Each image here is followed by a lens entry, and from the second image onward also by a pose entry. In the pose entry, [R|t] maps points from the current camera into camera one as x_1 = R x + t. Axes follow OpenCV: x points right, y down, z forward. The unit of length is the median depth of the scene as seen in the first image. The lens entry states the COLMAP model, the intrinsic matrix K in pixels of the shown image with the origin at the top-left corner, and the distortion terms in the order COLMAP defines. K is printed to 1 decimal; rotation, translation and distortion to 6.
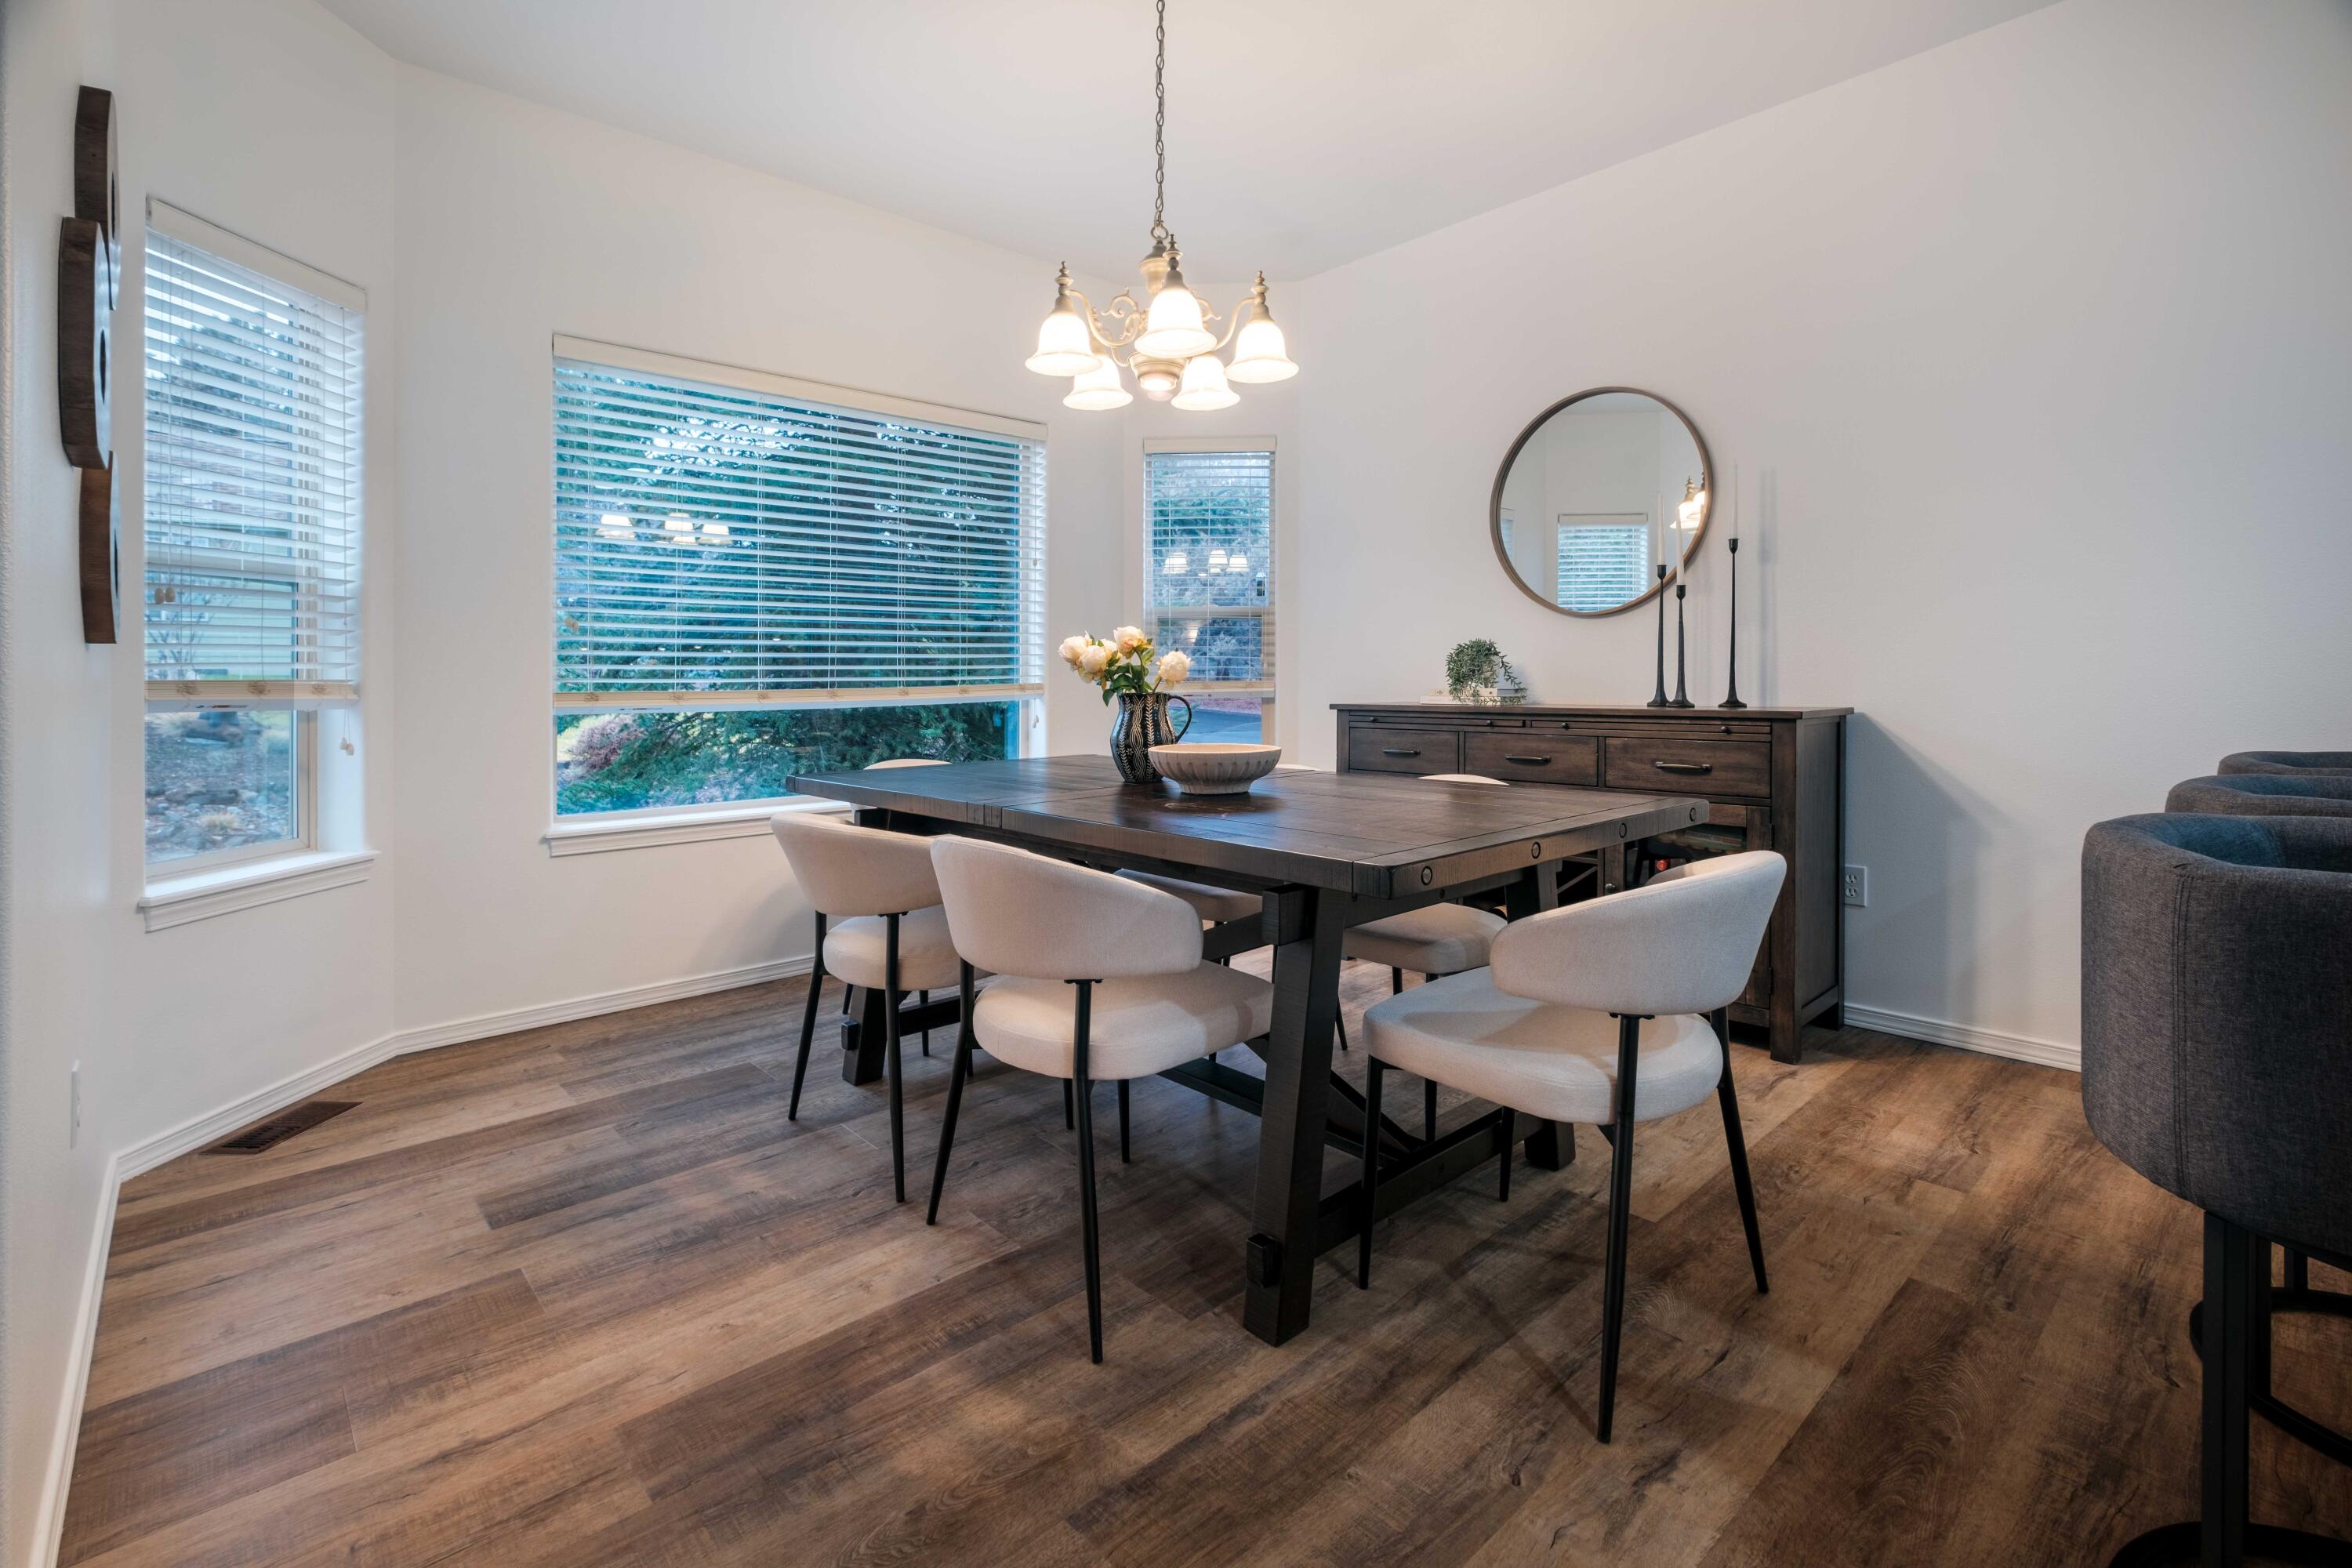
lens RADIAL K [[1069.2, 0, 1176.6], [0, 1069.2, 690.8], [0, 0, 1]] dist [-0.000016, -0.000230]
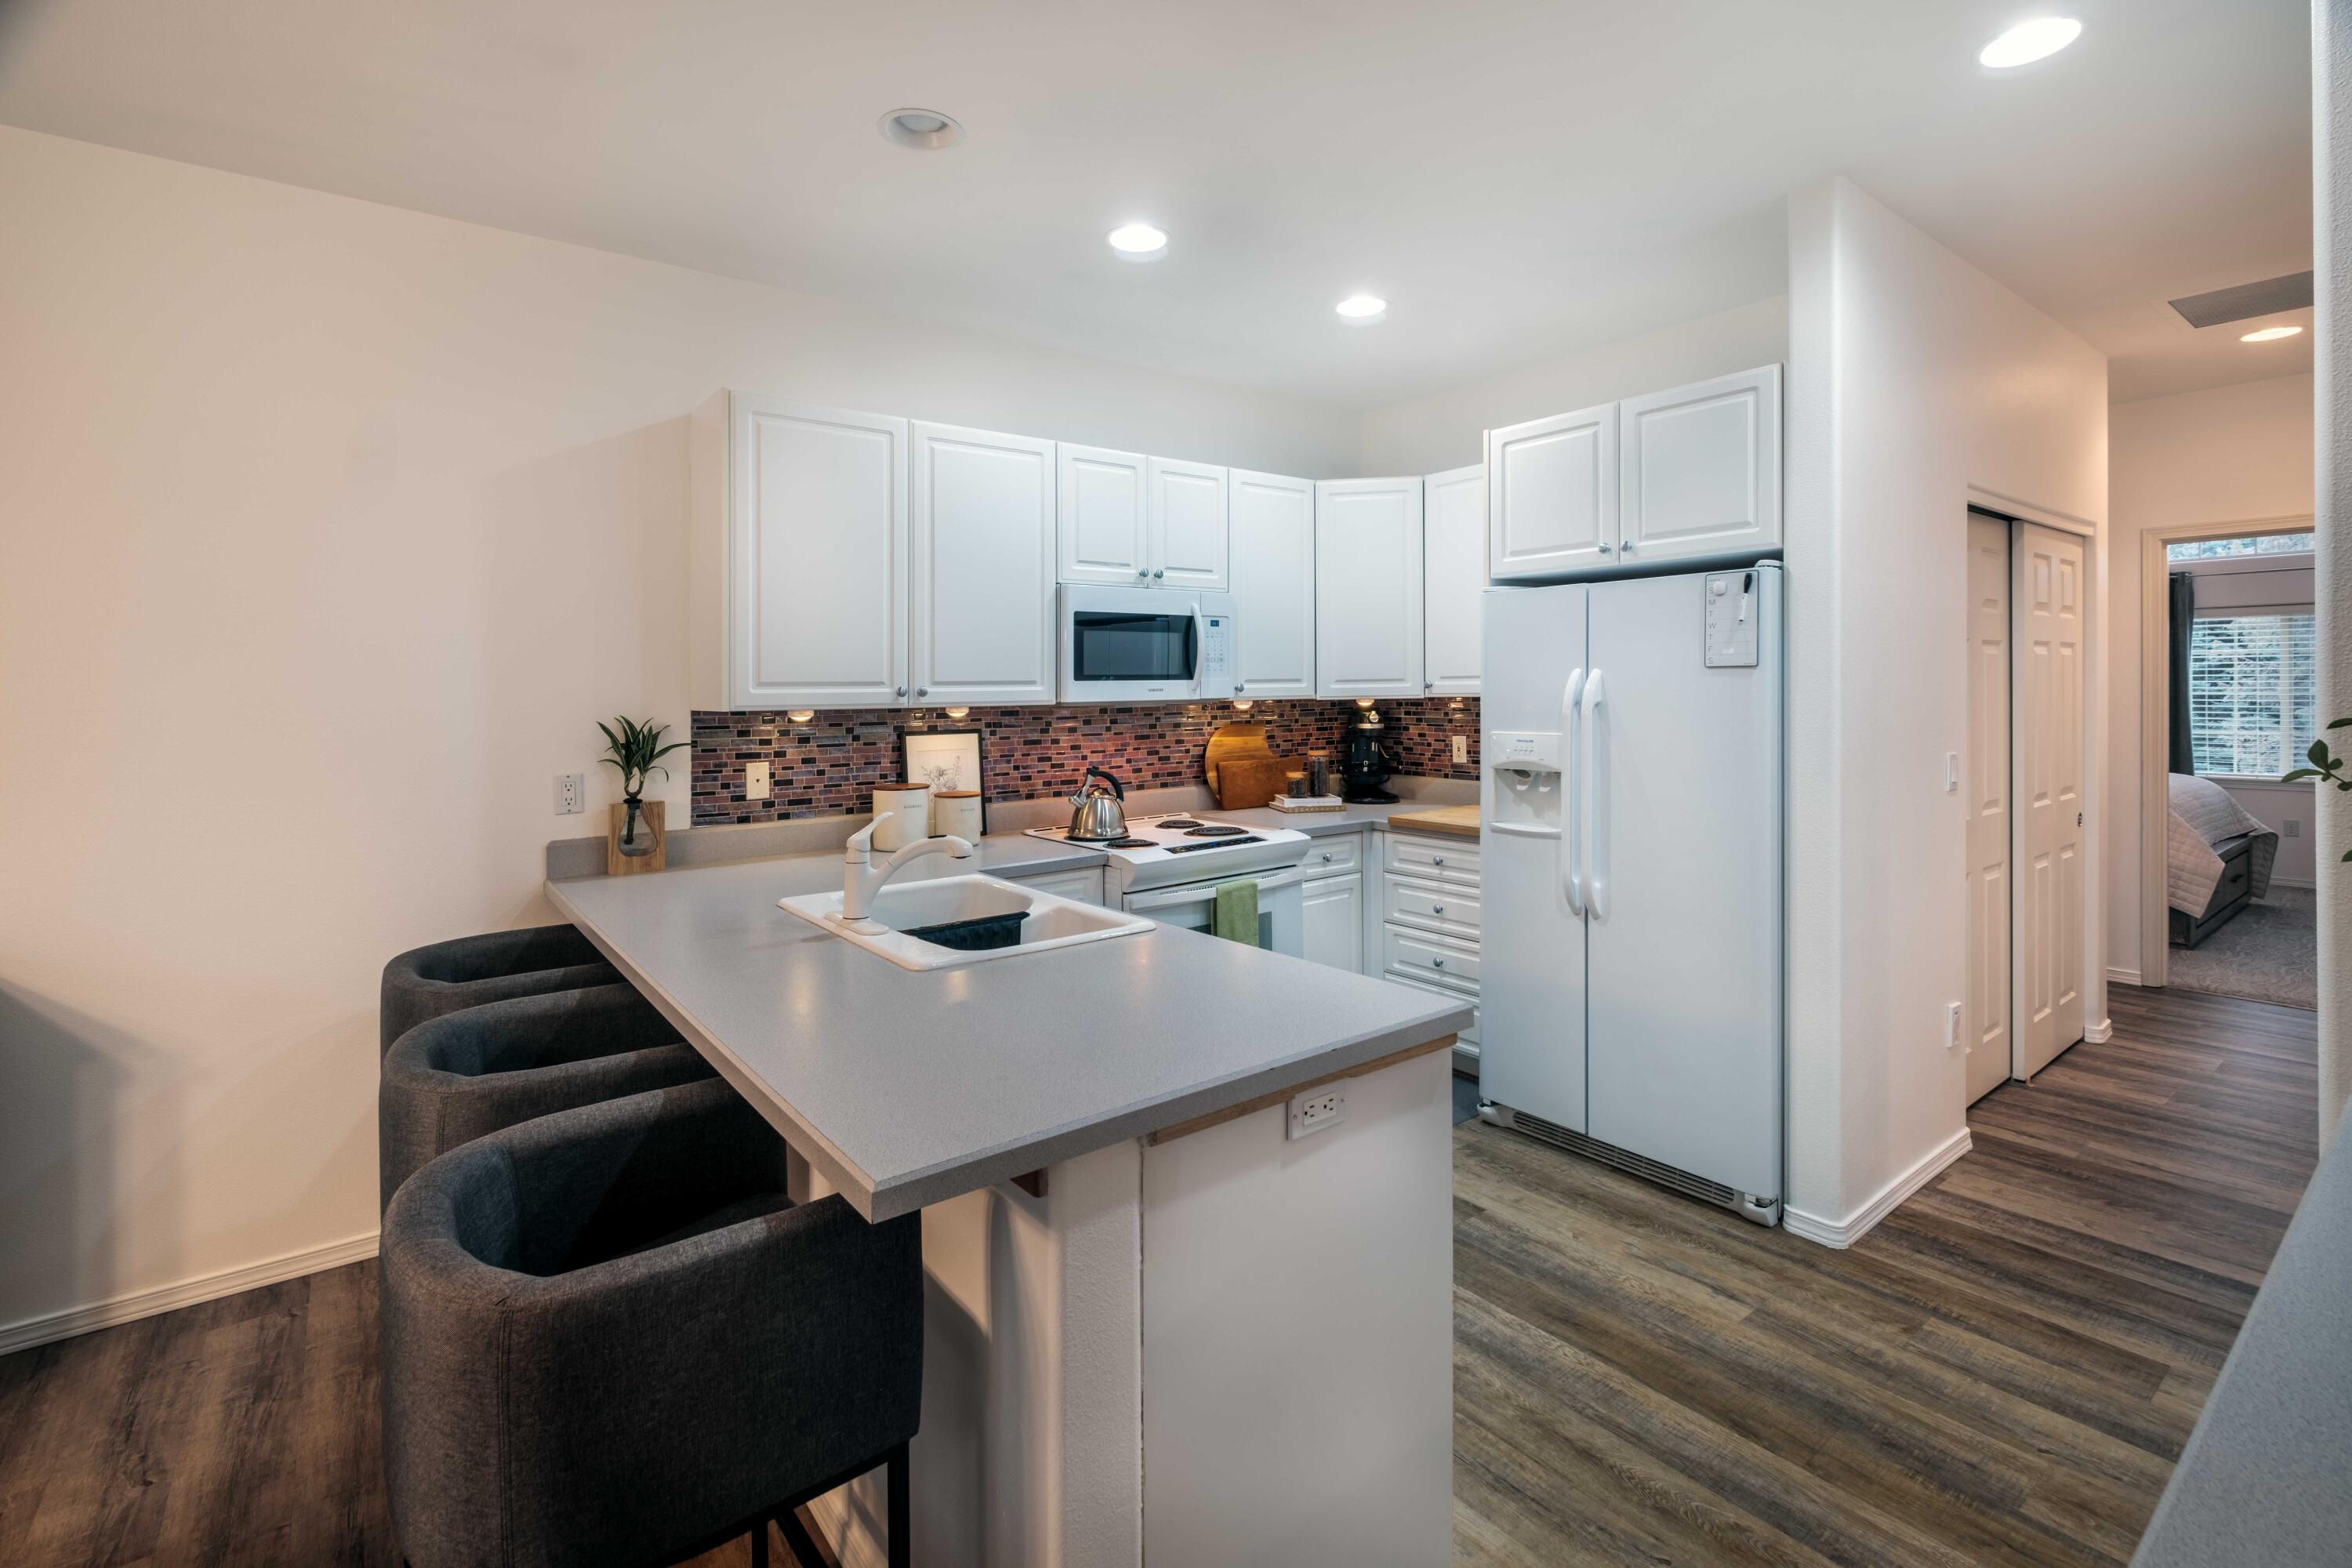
lens RADIAL K [[1059.0, 0, 1170.3], [0, 1059.0, 685.7], [0, 0, 1]] dist [-0.000857, -0.001197]
pose [[0.085489, 0.011668, 0.996271, -0.053984], [0.019672, 0.999717, -0.013396, -0.214006], [-0.996145, 0.020743, 0.085235, 0.090180]]
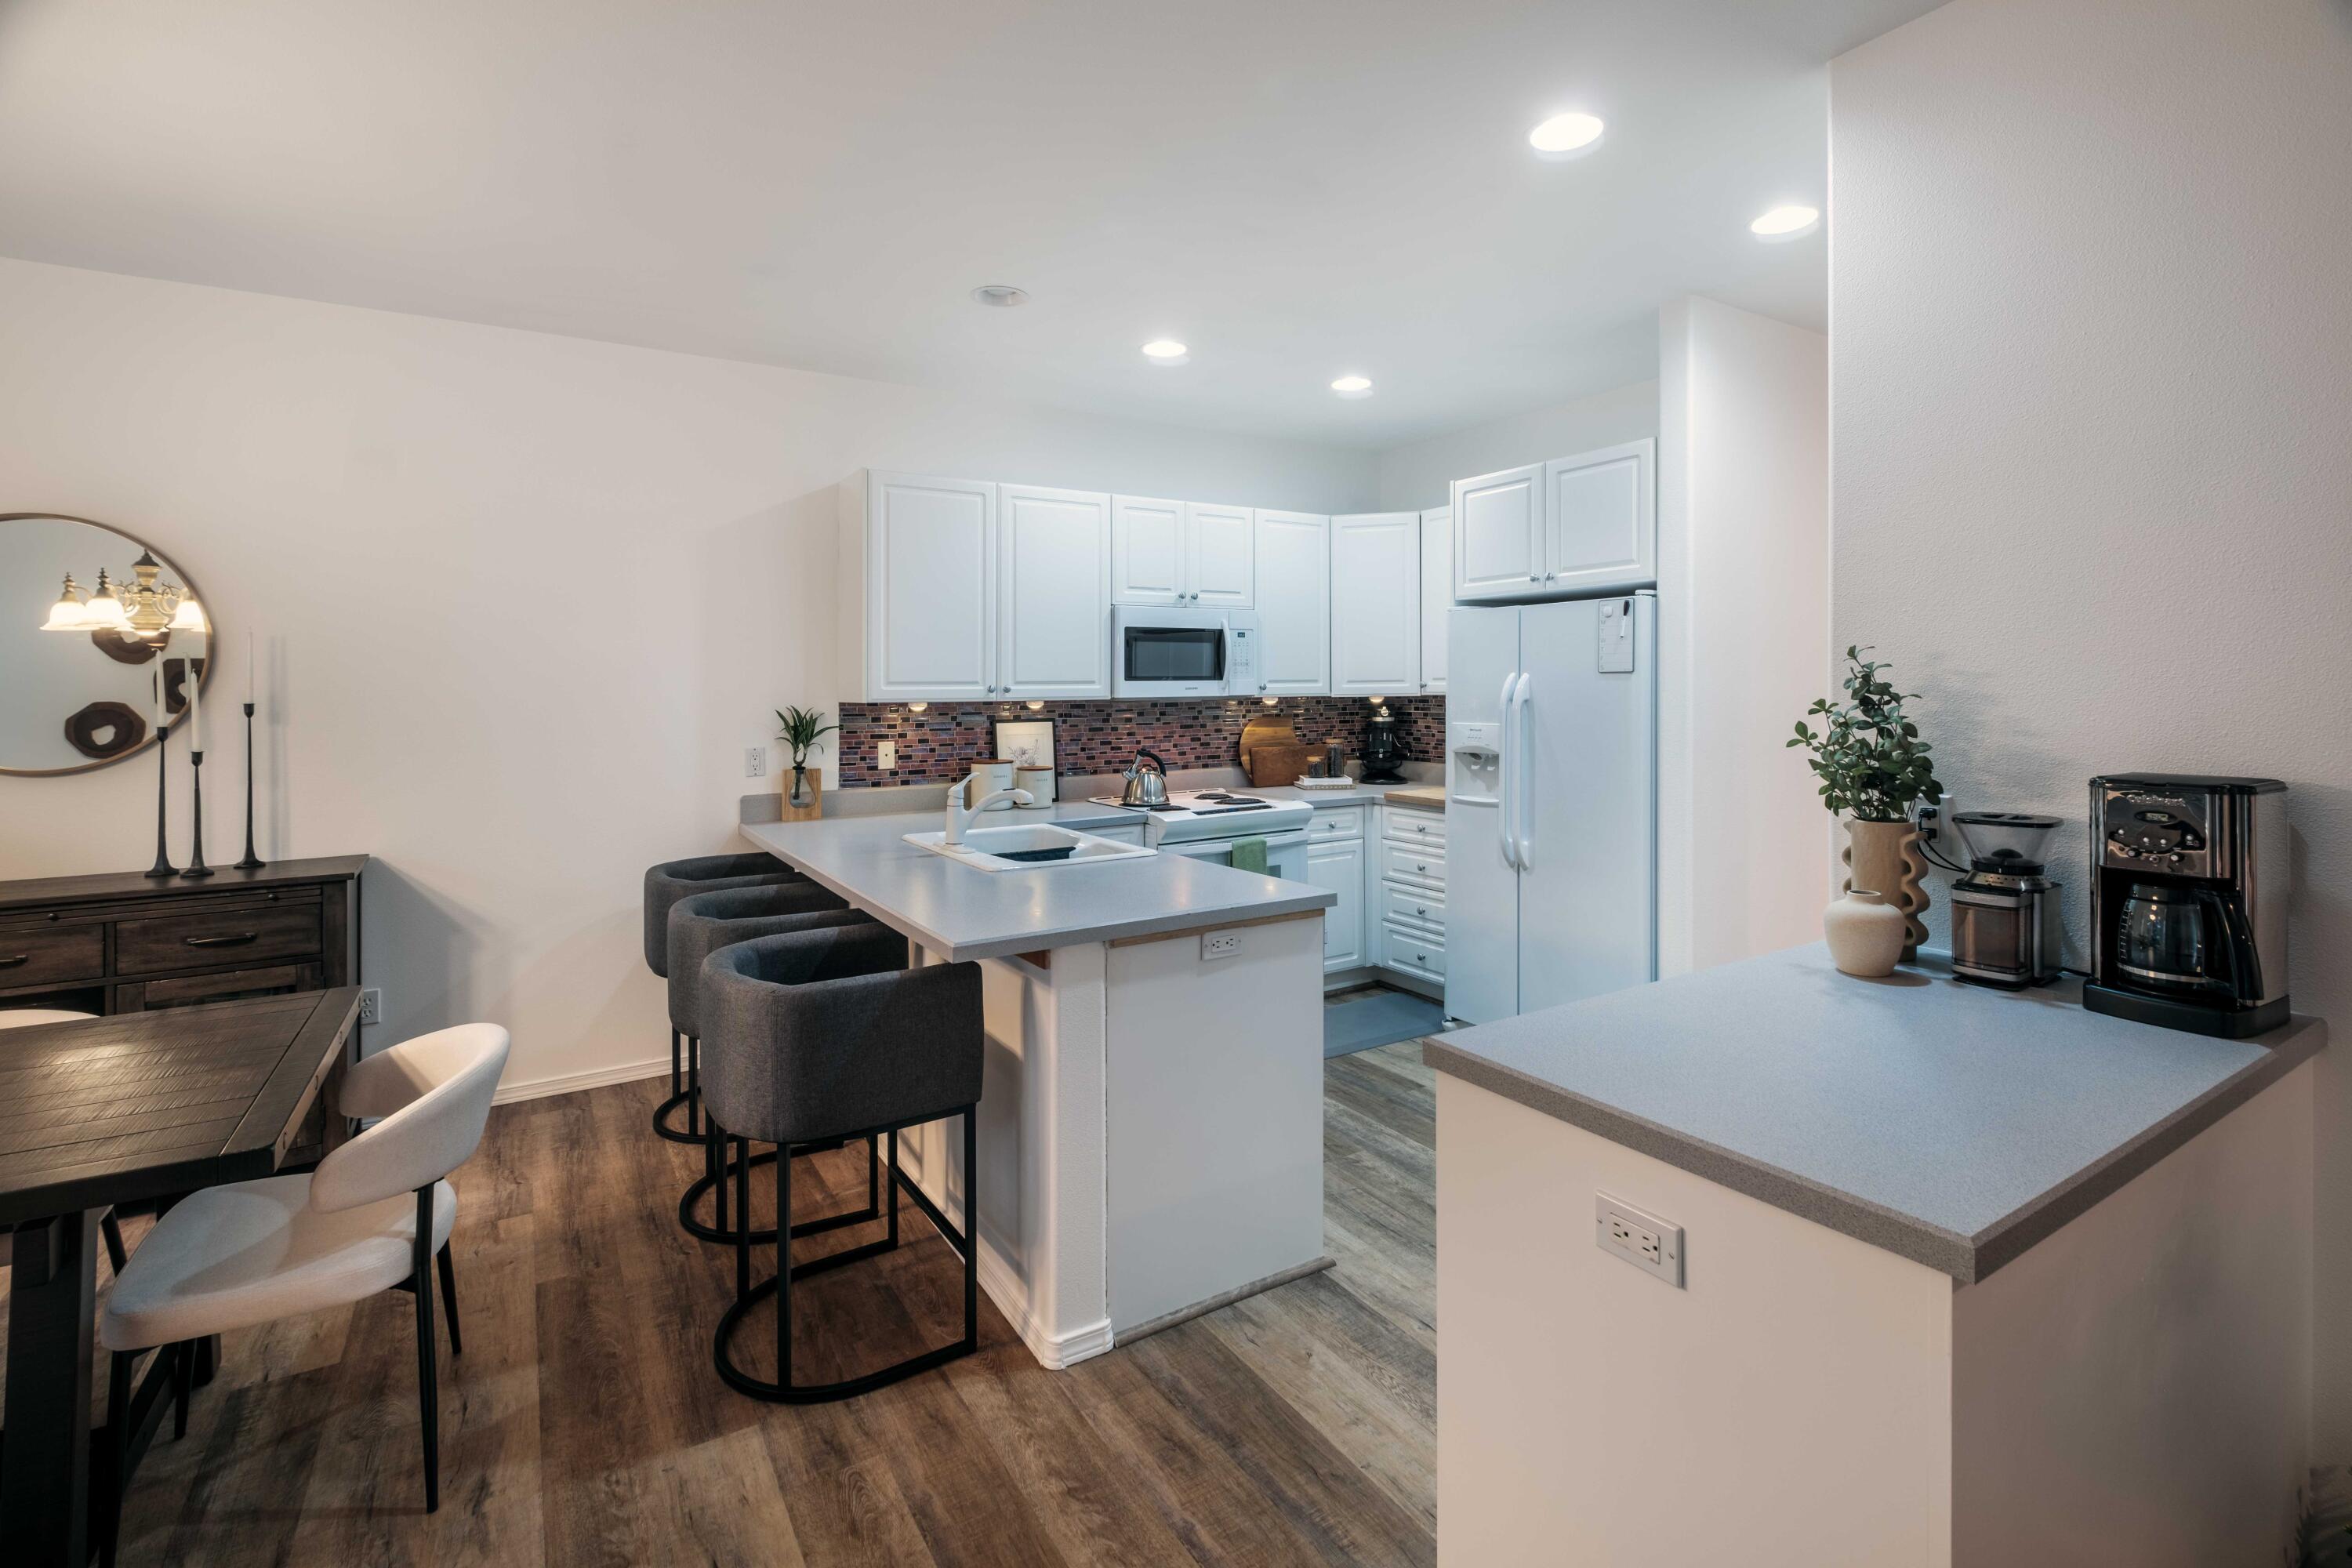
lens RADIAL K [[1069.2, 0, 1176.6], [0, 1069.2, 690.8], [0, 0, 1]] dist [-0.000016, -0.000230]
pose [[0.182518, 0.005274, 0.983188, -0.525282], [0.015049, 0.999853, -0.008157, -0.207821], [-0.983087, 0.016284, 0.182412, -0.120385]]
